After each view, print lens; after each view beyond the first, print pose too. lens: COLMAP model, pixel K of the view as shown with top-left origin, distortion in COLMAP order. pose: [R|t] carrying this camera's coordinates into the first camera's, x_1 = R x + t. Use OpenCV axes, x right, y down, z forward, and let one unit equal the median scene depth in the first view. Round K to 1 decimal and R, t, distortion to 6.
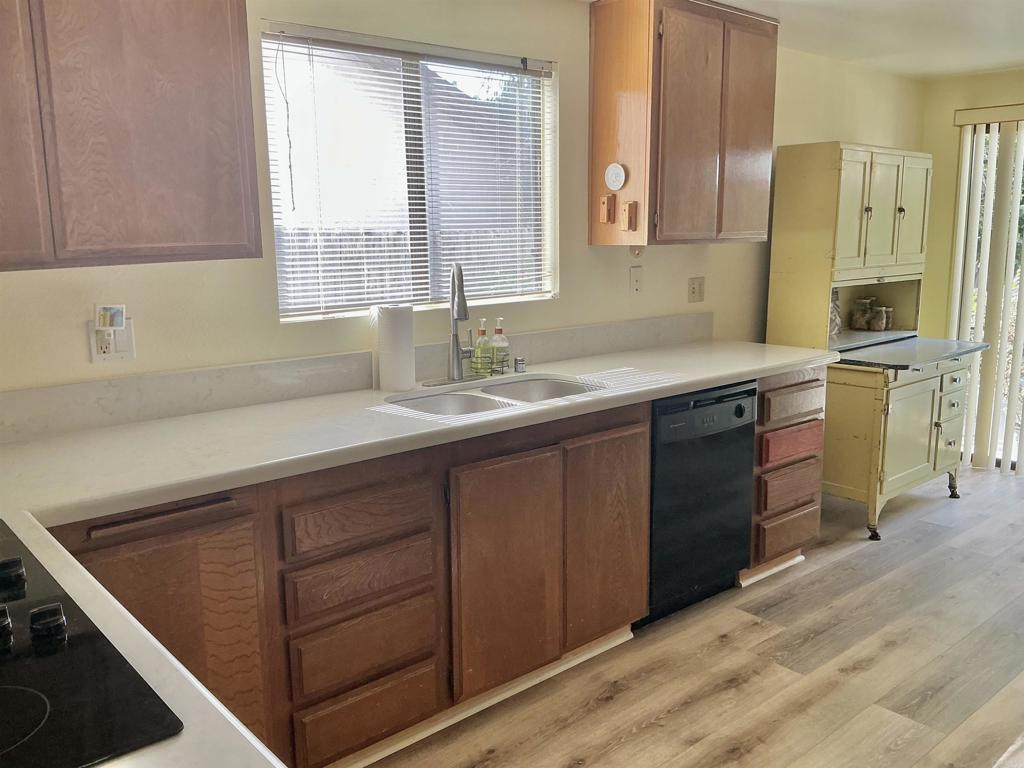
lens RADIAL K [[856.0, 0, 512.0], [0, 856.0, 384.0], [0, 0, 1]] dist [0.160206, -0.332336]
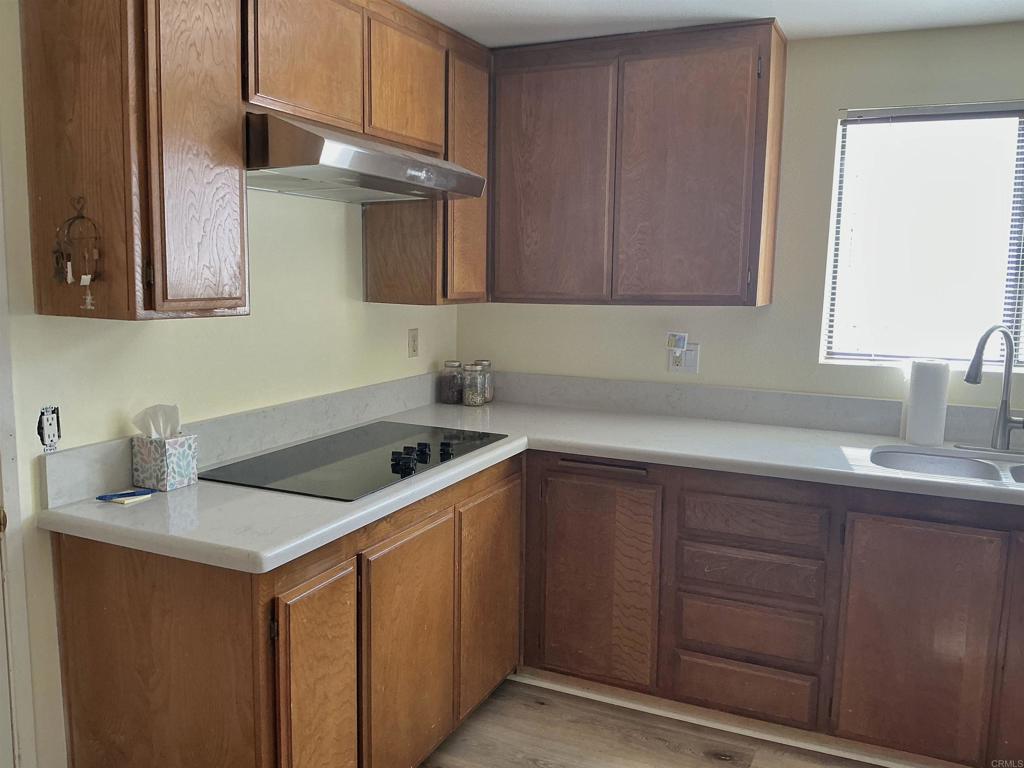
lens RADIAL K [[856.0, 0, 512.0], [0, 856.0, 384.0], [0, 0, 1]] dist [0.160206, -0.332336]
pose [[0.420249, 0.144593, -0.895815, 0.745248], [-0.185268, 0.980099, 0.071284, -0.060346], [0.888294, 0.136008, 0.438674, 0.141193]]
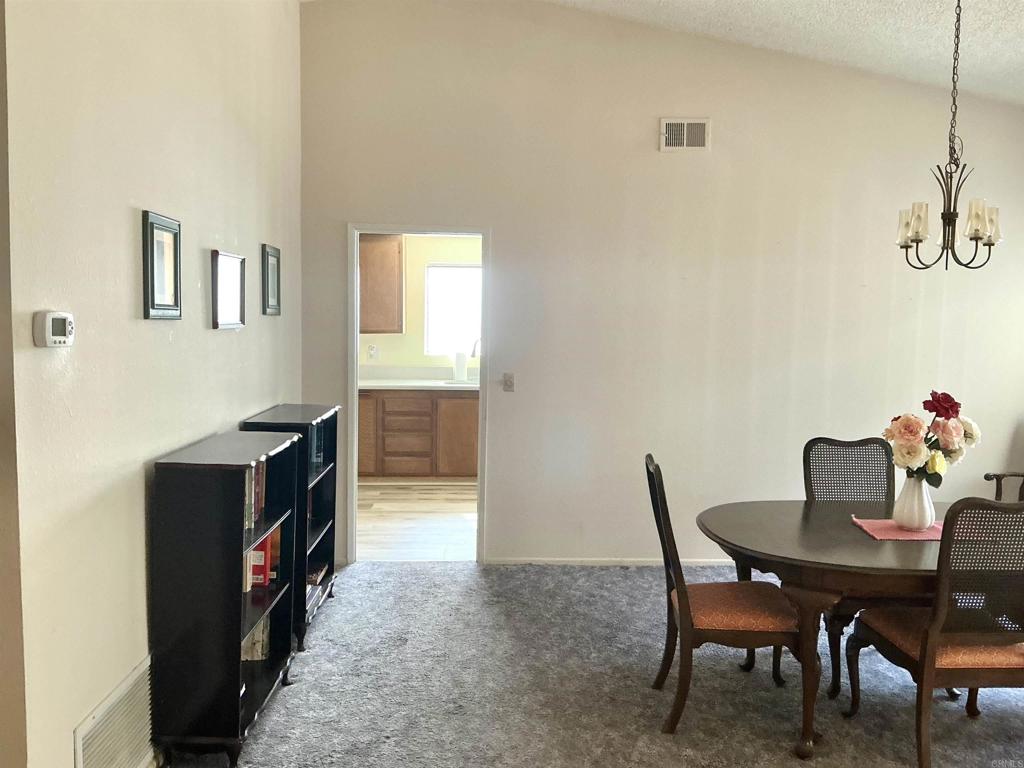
lens RADIAL K [[856.0, 0, 512.0], [0, 856.0, 384.0], [0, 0, 1]] dist [0.160206, -0.332336]
pose [[0.786512, 0.074692, -0.613041, 2.306199], [-0.135780, 0.989284, -0.053669, 0.192445], [0.602463, 0.125450, 0.788226, -1.523100]]
